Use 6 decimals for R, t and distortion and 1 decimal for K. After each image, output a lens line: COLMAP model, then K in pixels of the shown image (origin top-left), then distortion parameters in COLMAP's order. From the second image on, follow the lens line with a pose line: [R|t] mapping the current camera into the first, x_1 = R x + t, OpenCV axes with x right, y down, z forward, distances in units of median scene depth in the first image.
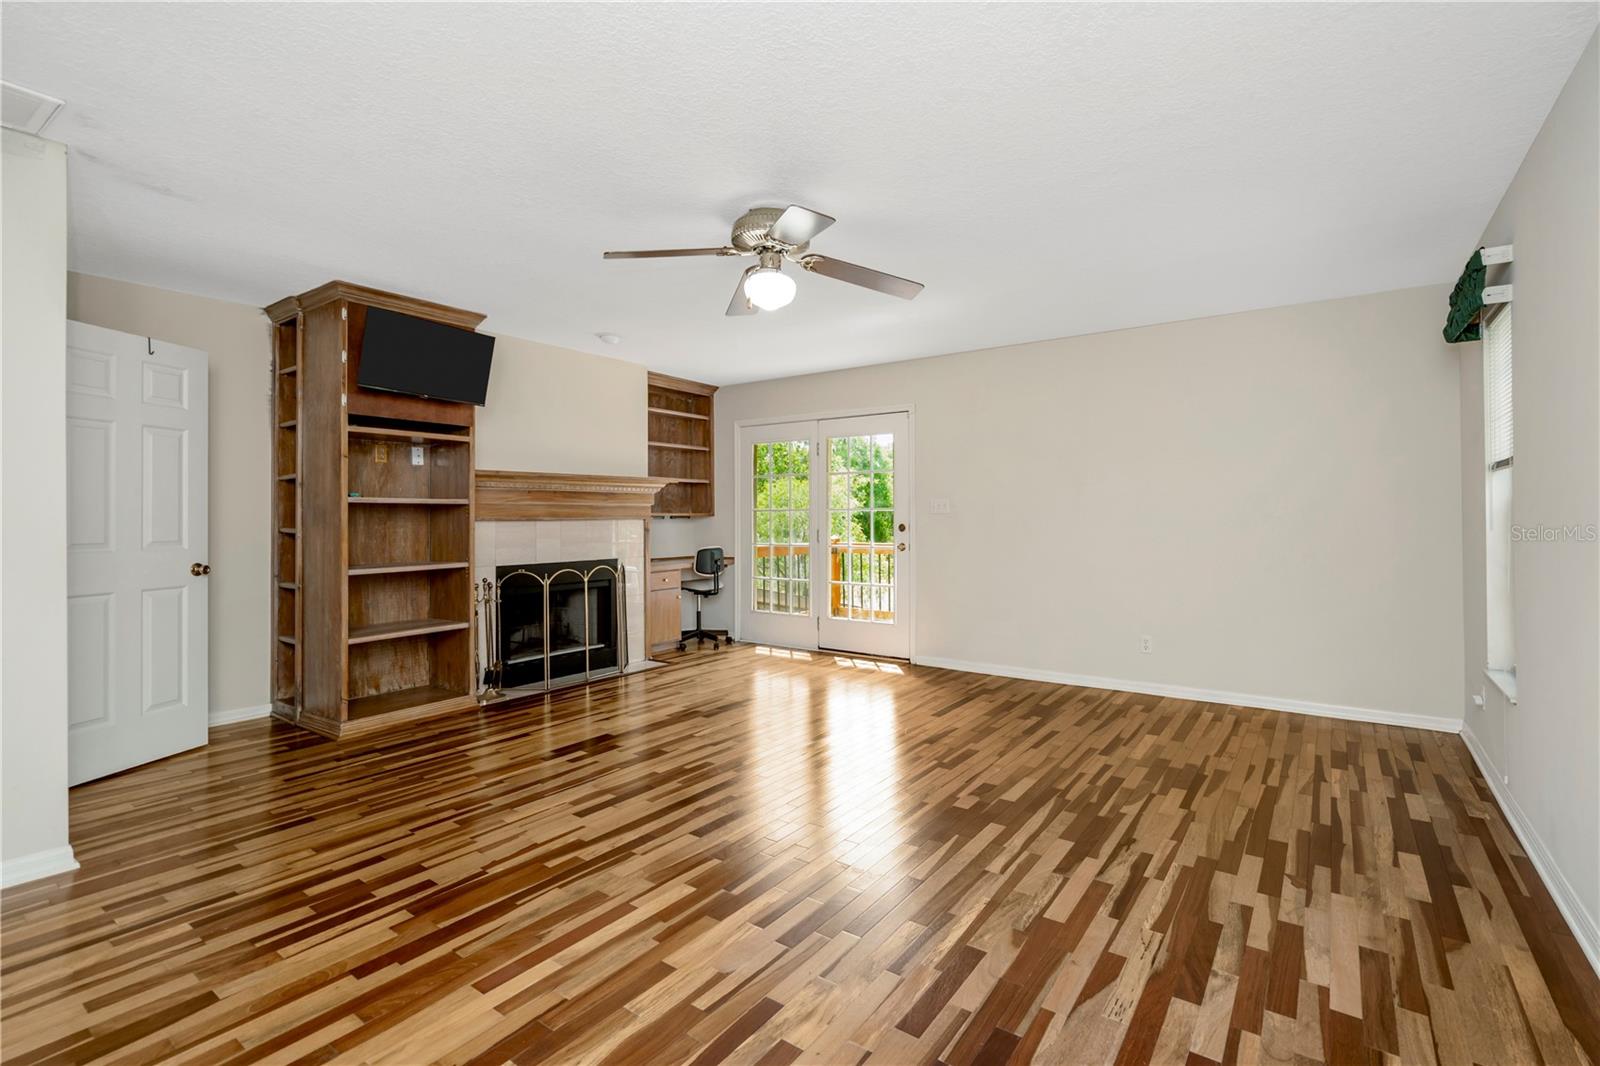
lens RADIAL K [[730.7, 0, 810.3], [0, 730.7, 519.0], [0, 0, 1]] dist [-0.004619, 0.002190]
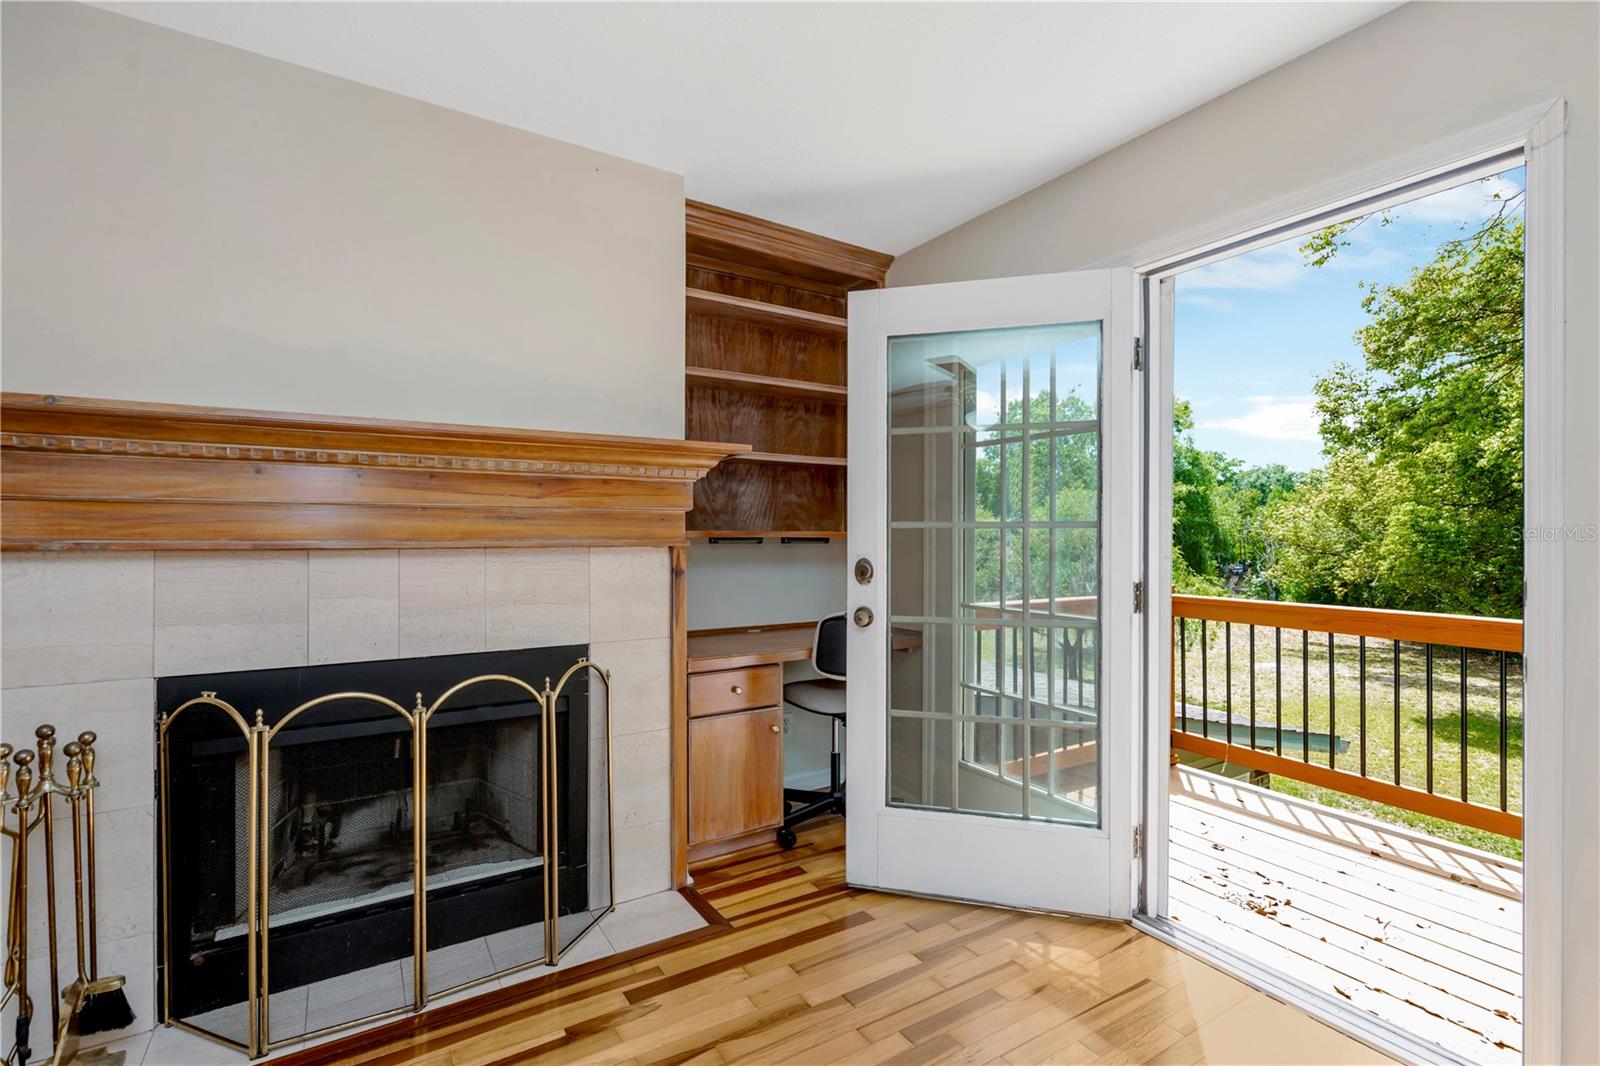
lens RADIAL K [[730.7, 0, 791.9], [0, 730.7, 521.1], [0, 0, 1]] dist [-0.004619, 0.002190]
pose [[0.923781, -0.001621, -0.382918, -0.000451], [-0.006521, 0.999779, -0.019964, -0.012084], [0.382866, 0.020940, 0.923567, 1.089330]]
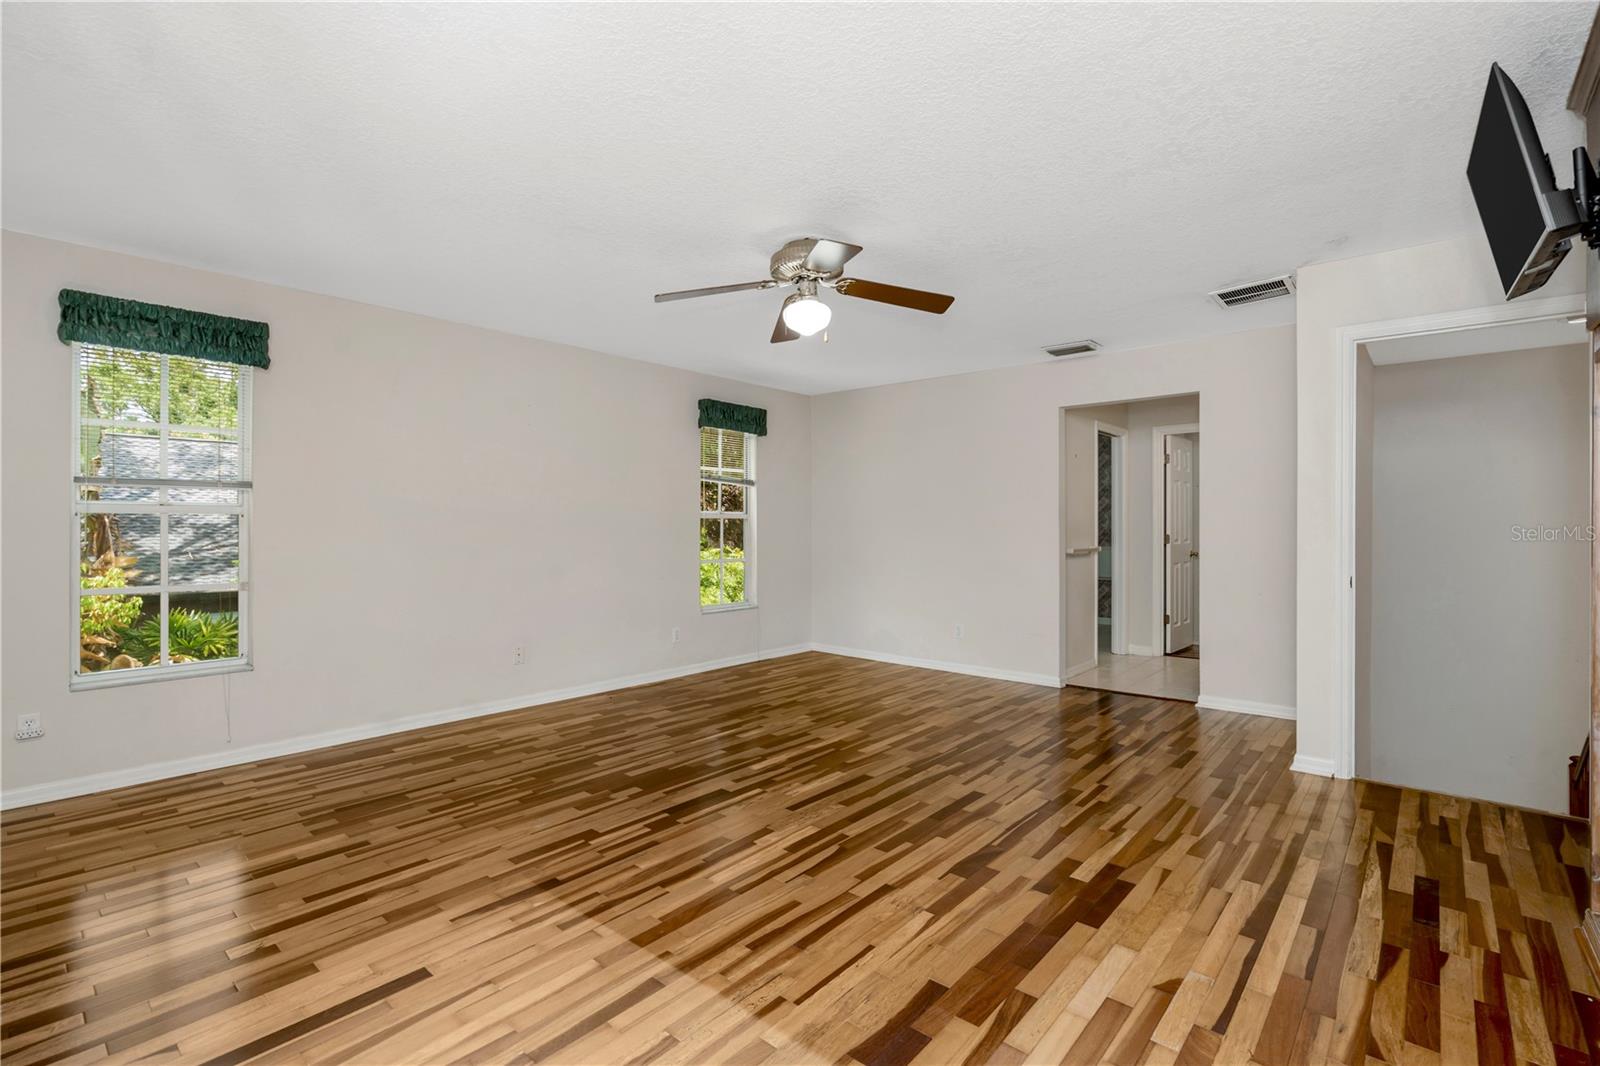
lens RADIAL K [[730.7, 0, 804.1], [0, 730.7, 529.7], [0, 0, 1]] dist [-0.004619, 0.002190]
pose [[-0.995372, 0.004123, 0.096003, -0.128916], [0.004915, 0.999956, 0.008012, -0.008038], [-0.095966, 0.008447, -0.995349, 1.731076]]
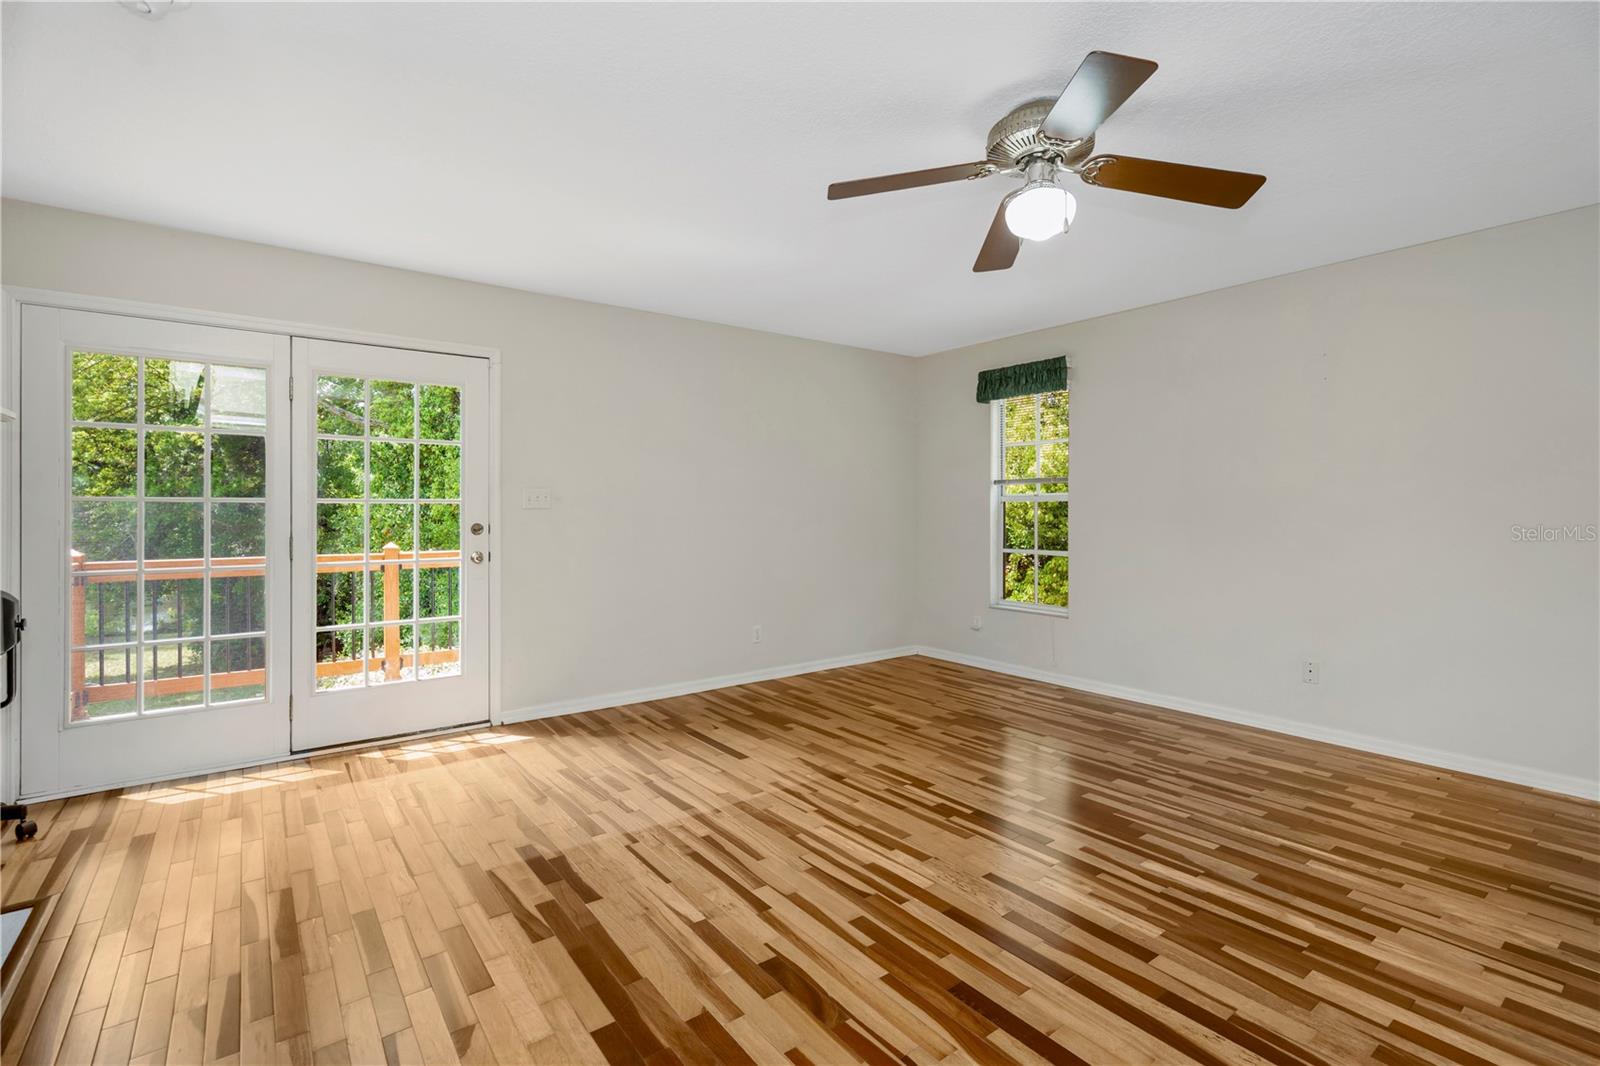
lens RADIAL K [[730.7, 0, 803.9], [0, 730.7, 516.9], [0, 0, 1]] dist [-0.004619, 0.002190]
pose [[0.295715, -0.005699, 0.955259, -0.713624], [0.003528, 0.999982, 0.004874, -0.003972], [-0.955270, 0.001929, 0.295730, 0.843460]]
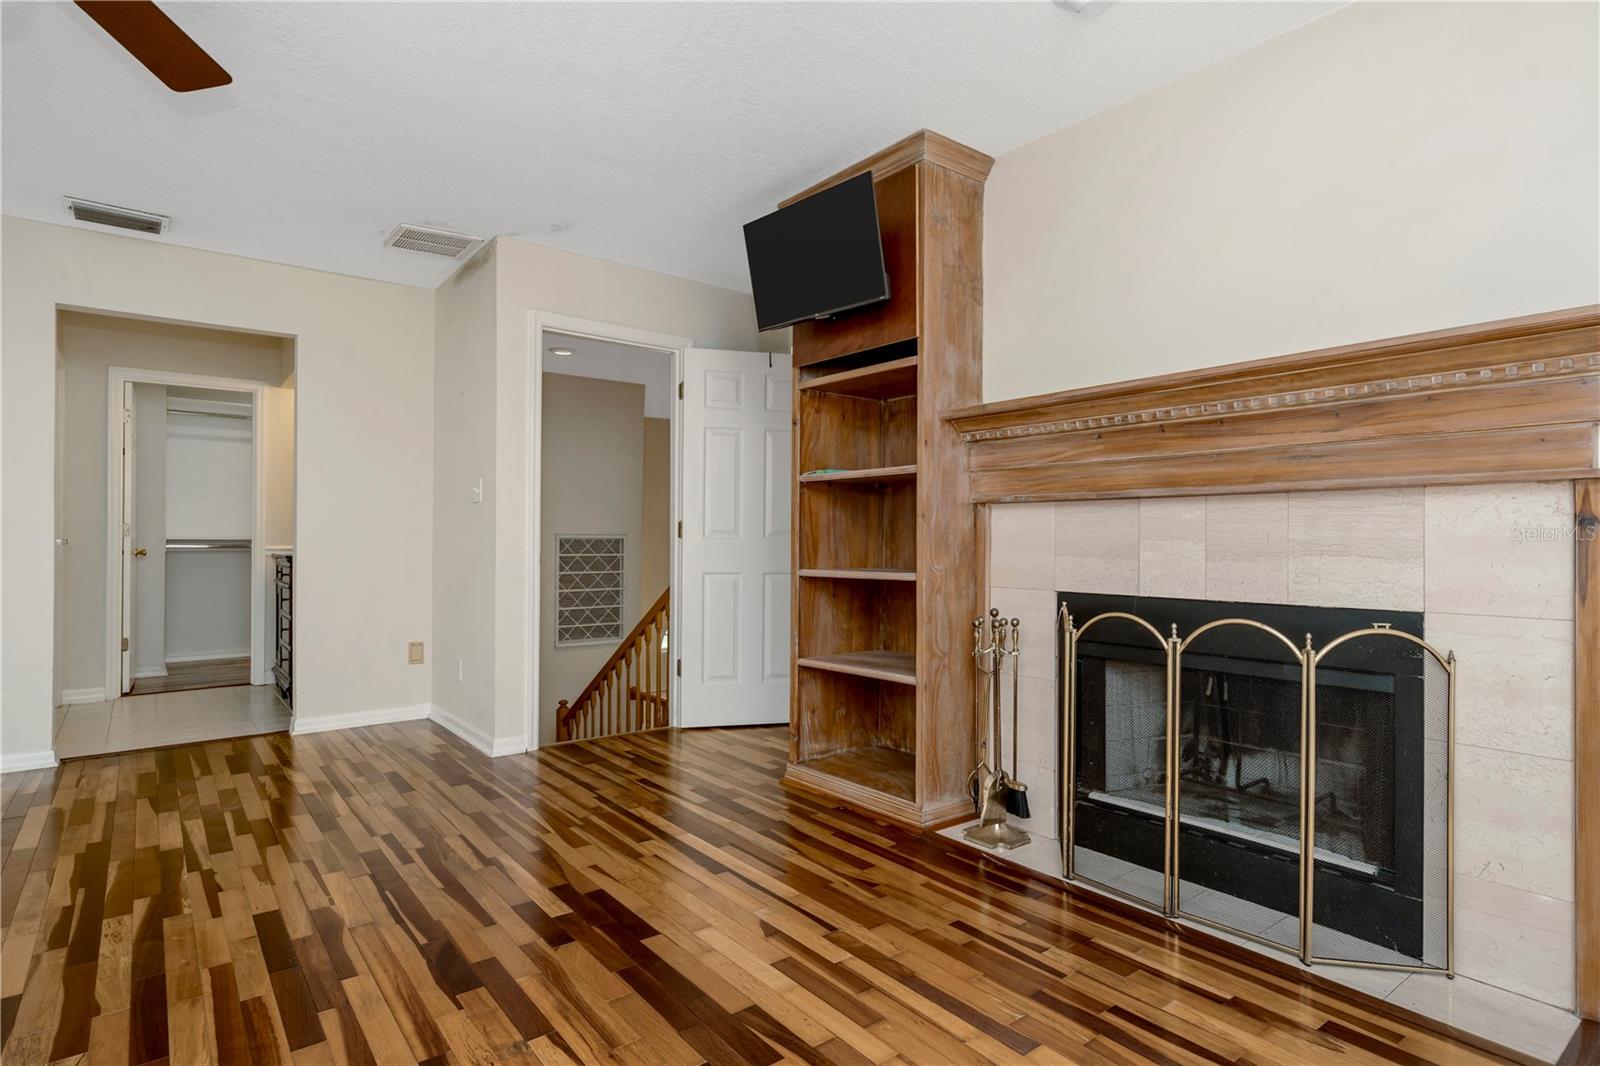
lens RADIAL K [[834.1, 0, 809.0], [0, 834.1, 521.1], [0, 0, 1]] dist [0.000388, 0.003212]
pose [[-0.271802, -0.018445, -0.962176, 0.250492], [-0.006347, 0.999829, -0.017374, 0.036355], [0.962332, 0.001385, -0.271873, 1.380697]]
